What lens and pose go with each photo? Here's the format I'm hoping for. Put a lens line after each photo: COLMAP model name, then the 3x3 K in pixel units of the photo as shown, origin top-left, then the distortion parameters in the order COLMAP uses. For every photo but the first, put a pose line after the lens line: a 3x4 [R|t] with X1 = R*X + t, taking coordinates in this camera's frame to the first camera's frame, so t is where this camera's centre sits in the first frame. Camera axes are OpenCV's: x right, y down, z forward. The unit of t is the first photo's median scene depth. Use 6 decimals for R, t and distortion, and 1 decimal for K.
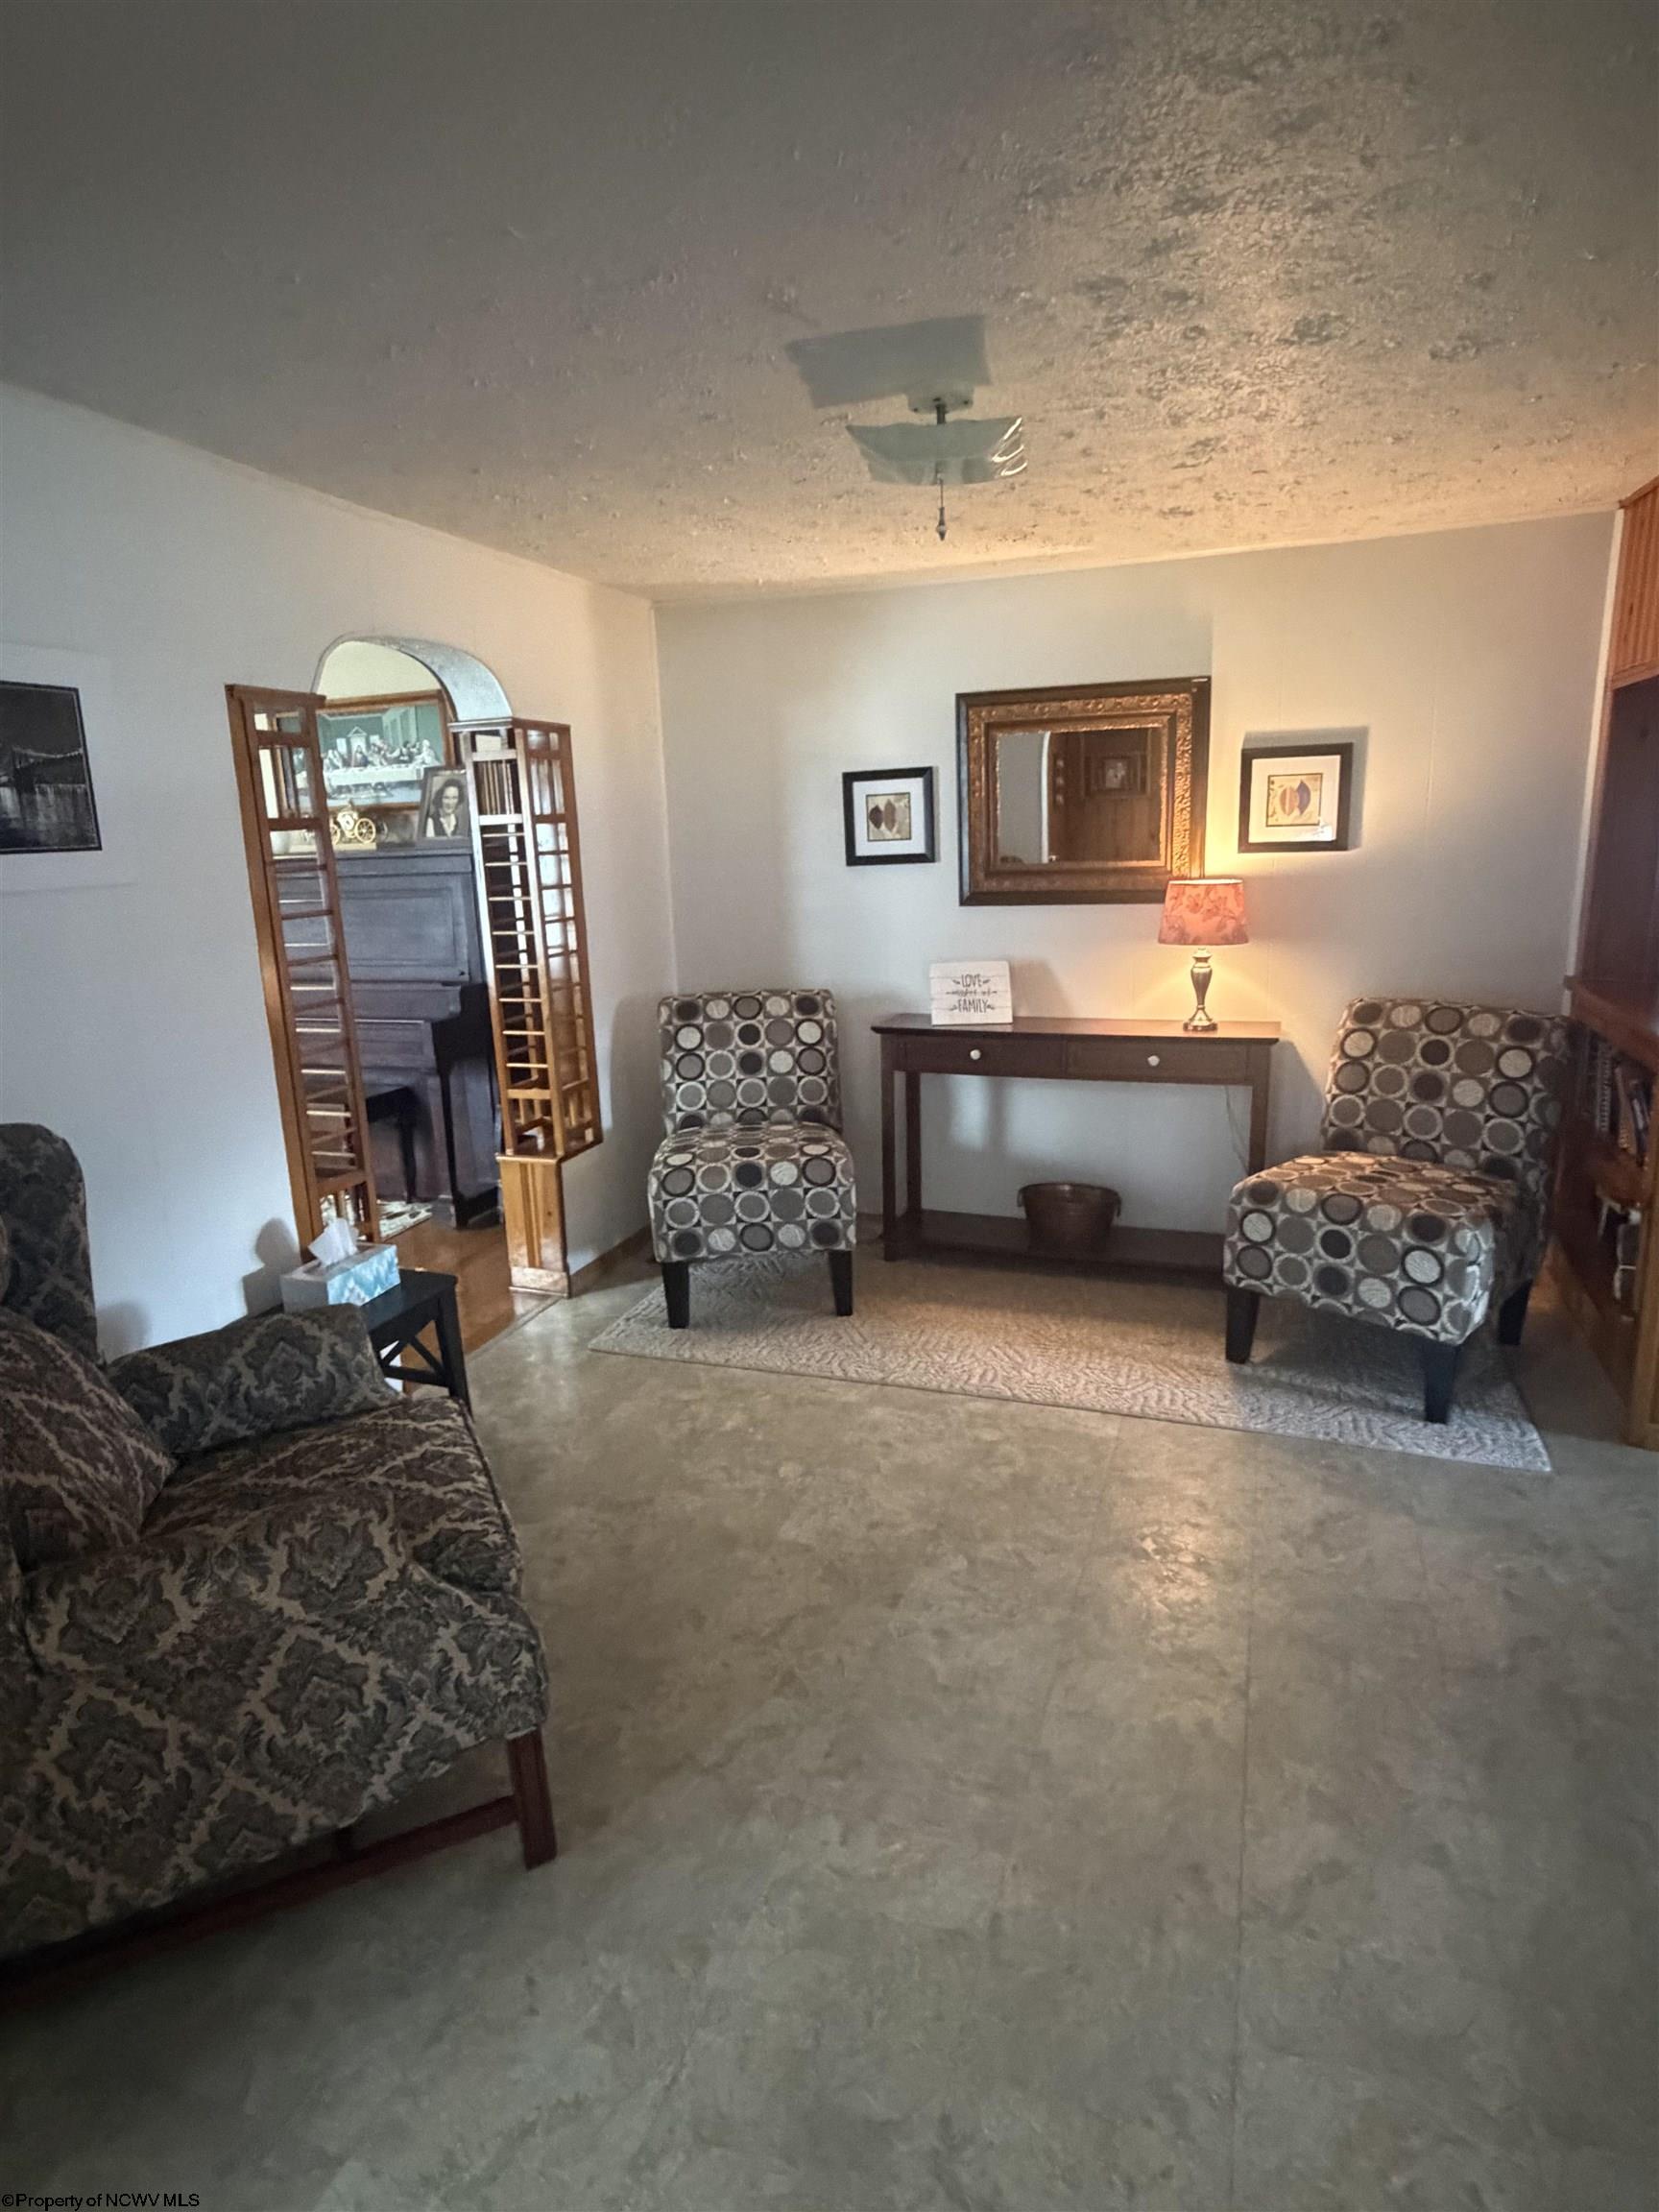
lens RADIAL K [[1195.6, 0, 829.5], [0, 1195.6, 1106.0], [0, 0, 1]] dist [0.003497, 0.000434]
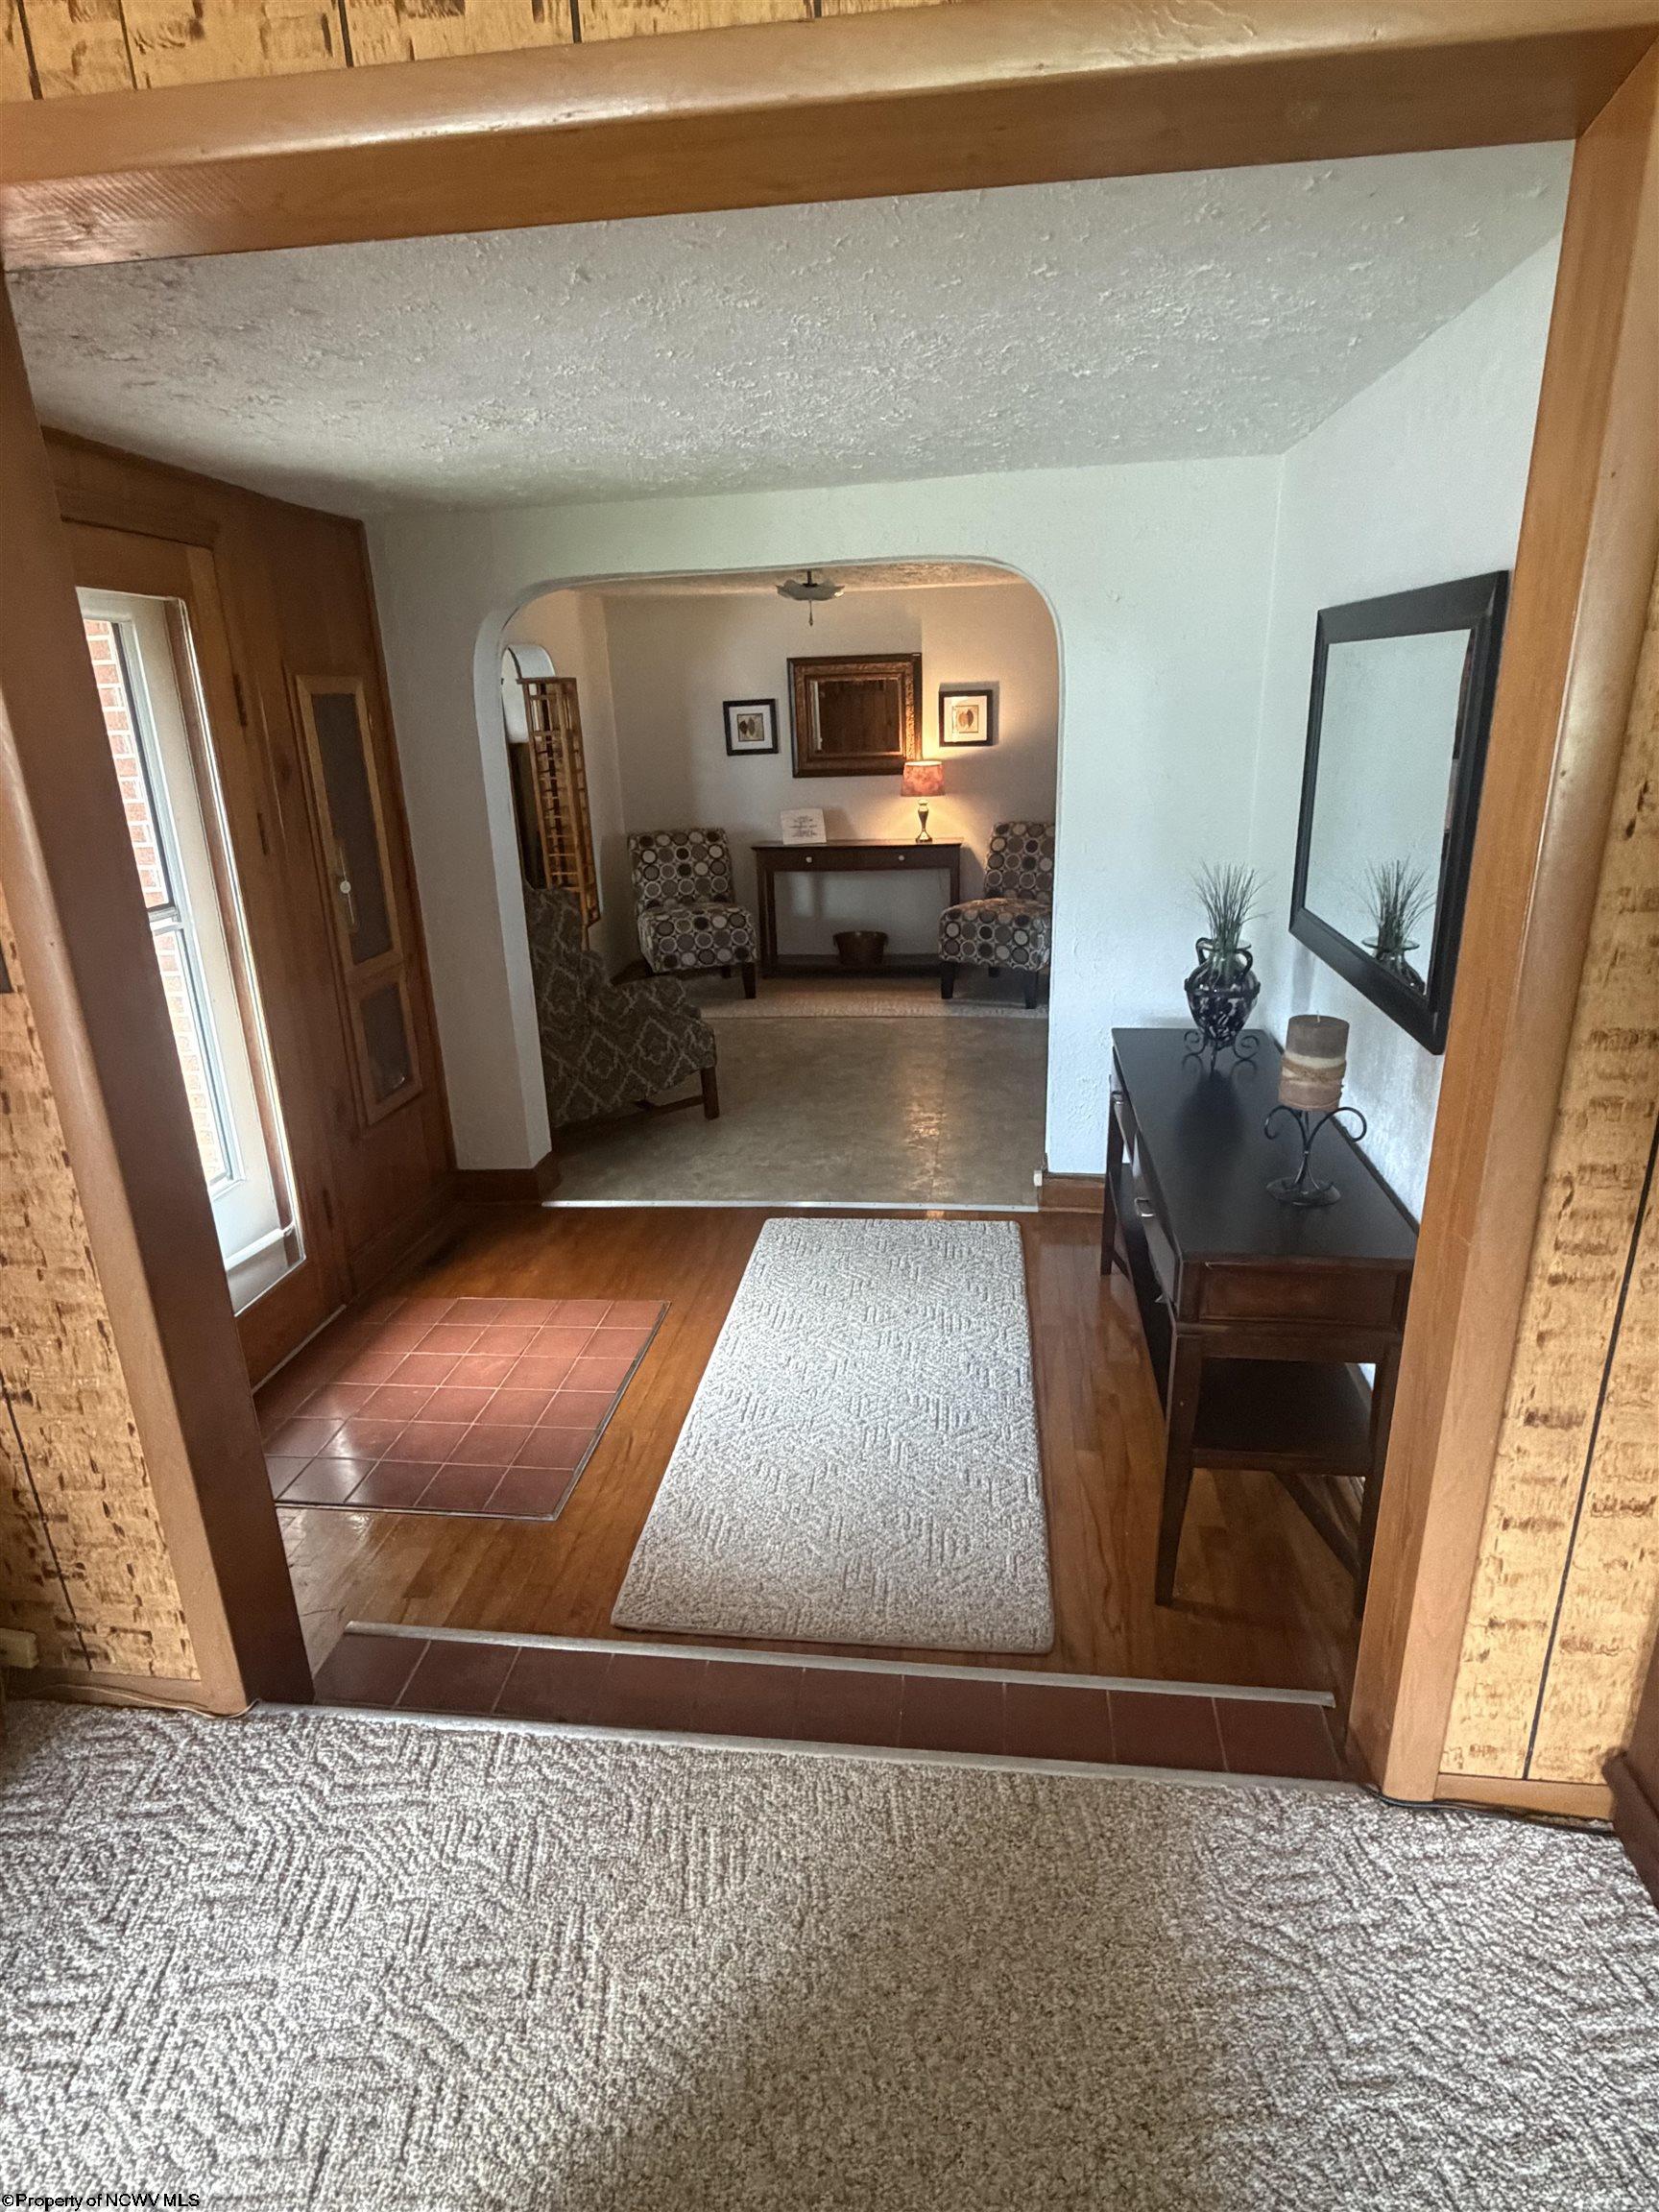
lens RADIAL K [[1195.6, 0, 829.5], [0, 1195.6, 1106.0], [0, 0, 1]] dist [0.003497, 0.000434]
pose [[0.976846, -0.072794, 0.201177, -0.246322], [0.051442, 0.992666, 0.109401, 0.133988], [-0.207665, -0.096519, 0.973427, -0.845991]]
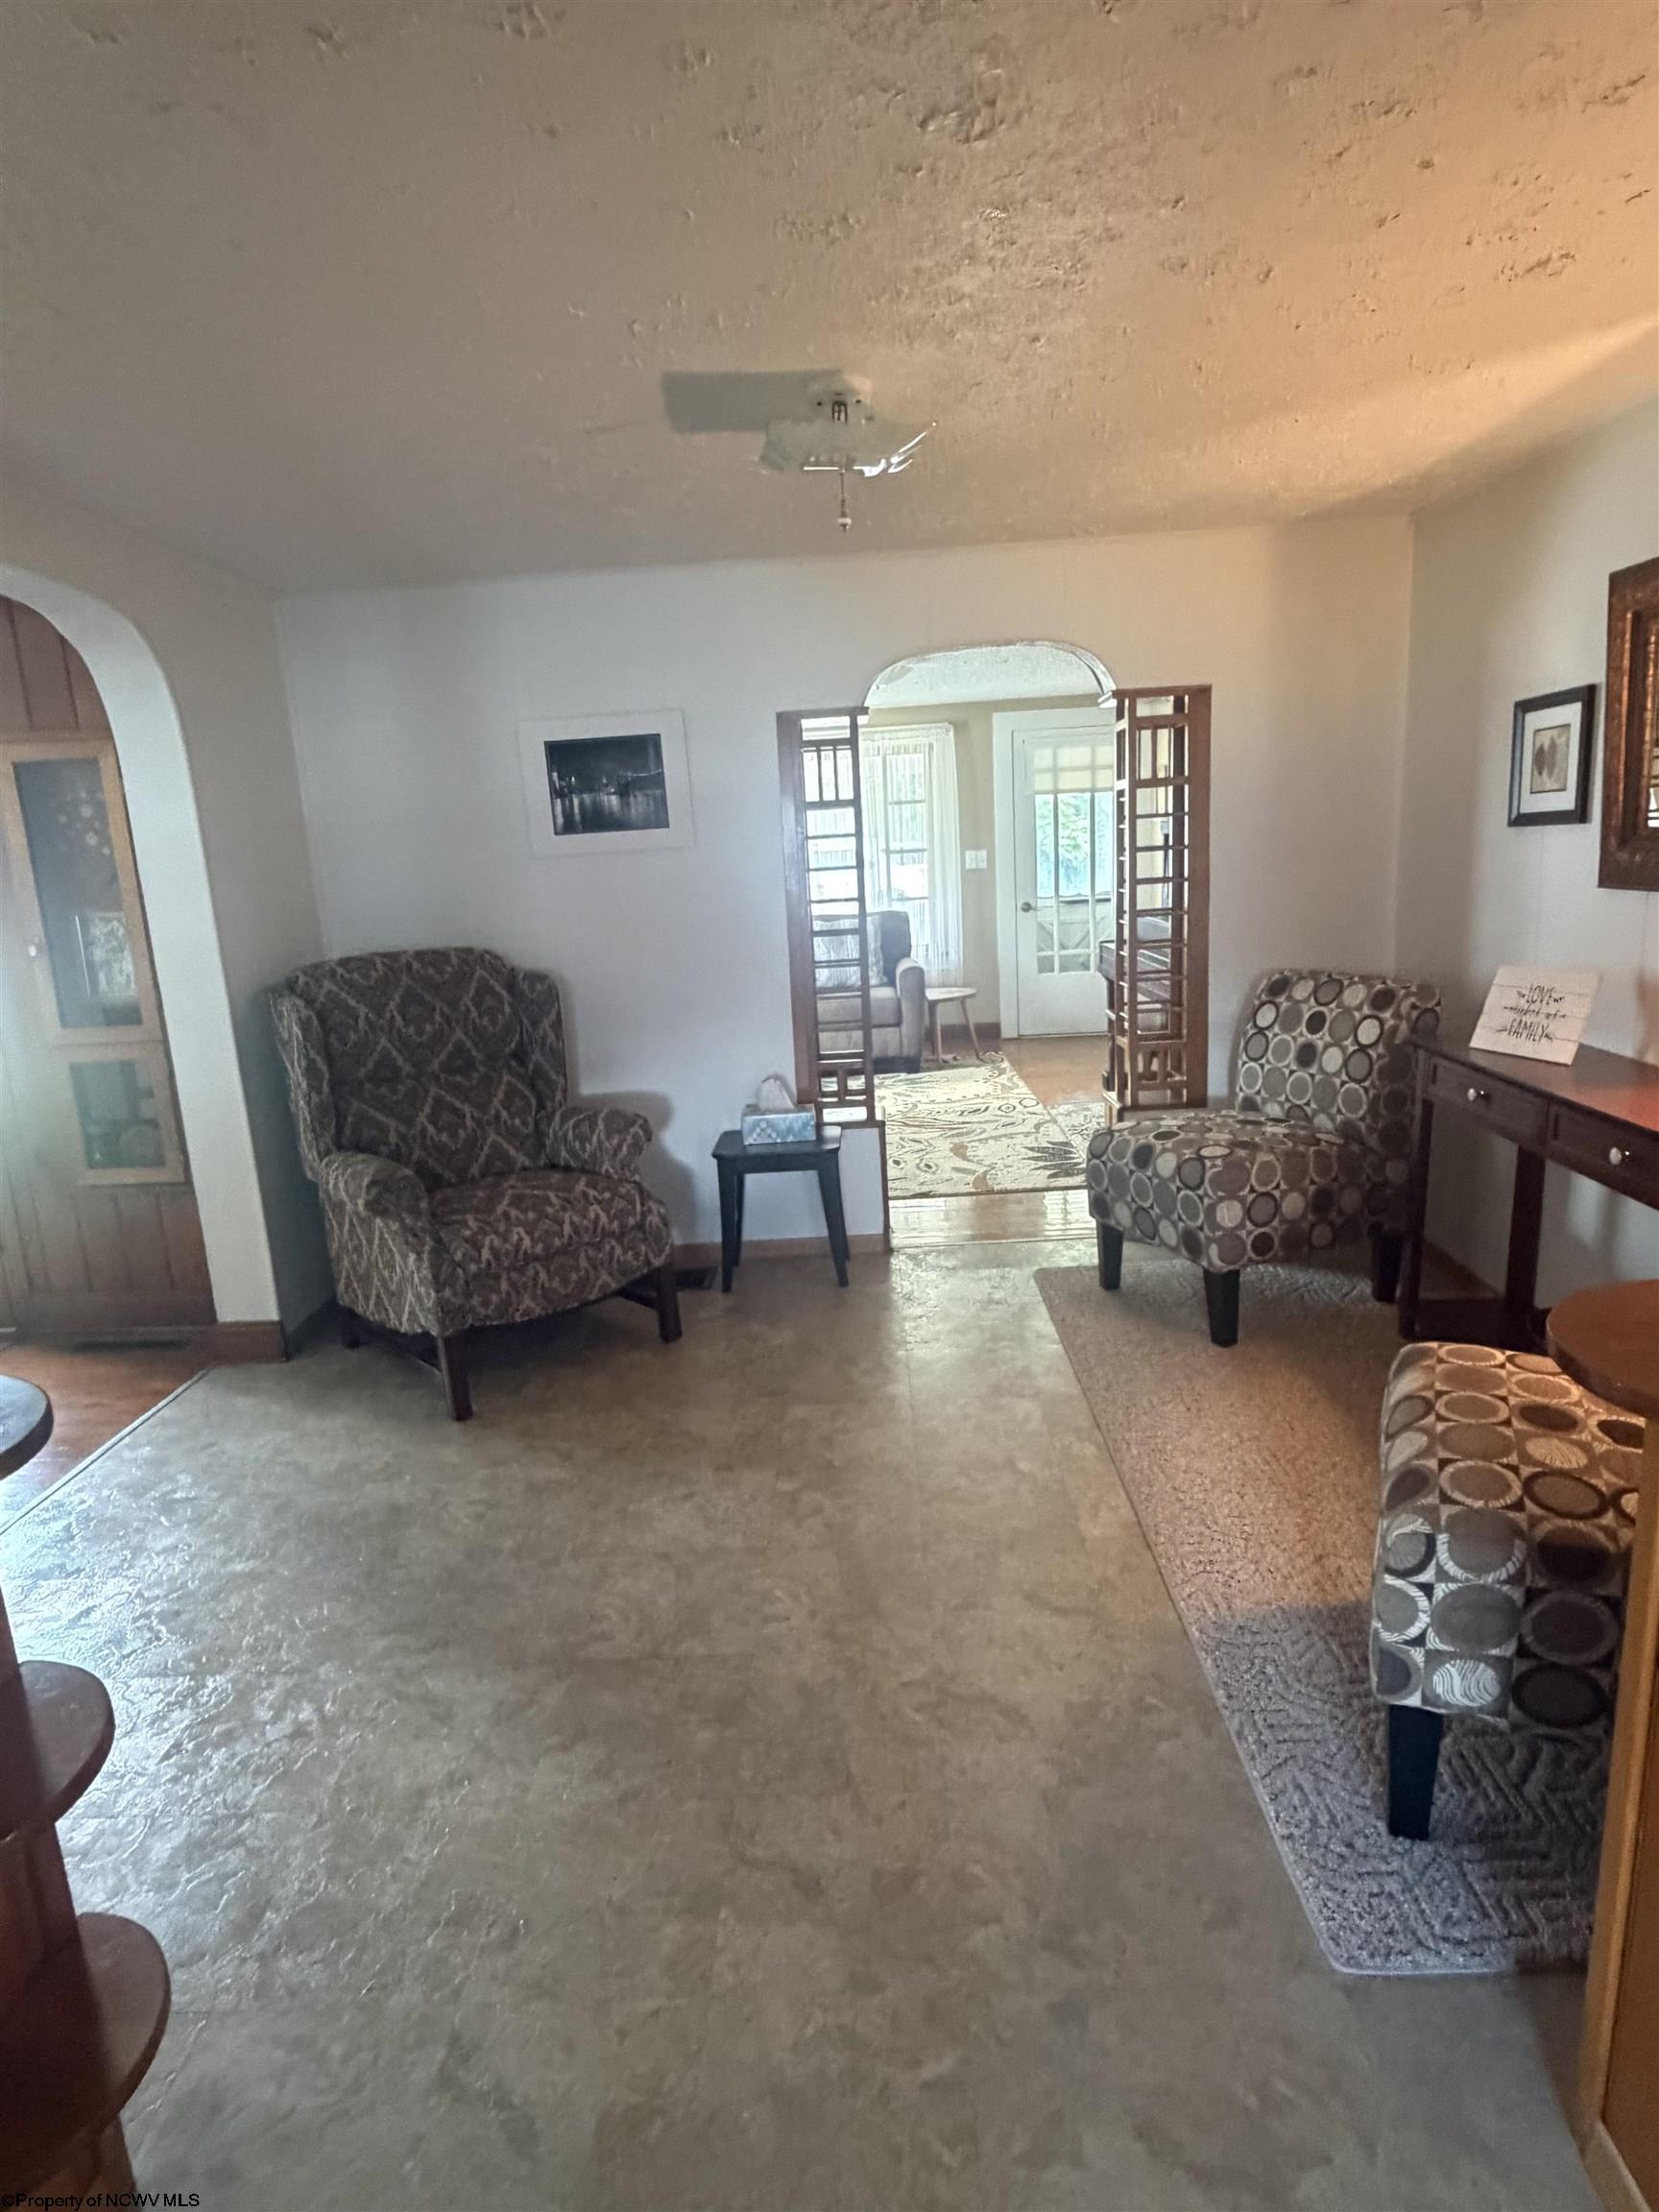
lens RADIAL K [[1193.2, 0, 842.5], [0, 1193.2, 1103.1], [0, 0, 1]] dist [0.001313, -0.000168]
pose [[0.329993, 0.217407, -0.918607, 0.651091], [-0.169425, 0.970957, 0.168934, -0.094083], [0.928655, 0.099888, 0.357243, 0.384516]]
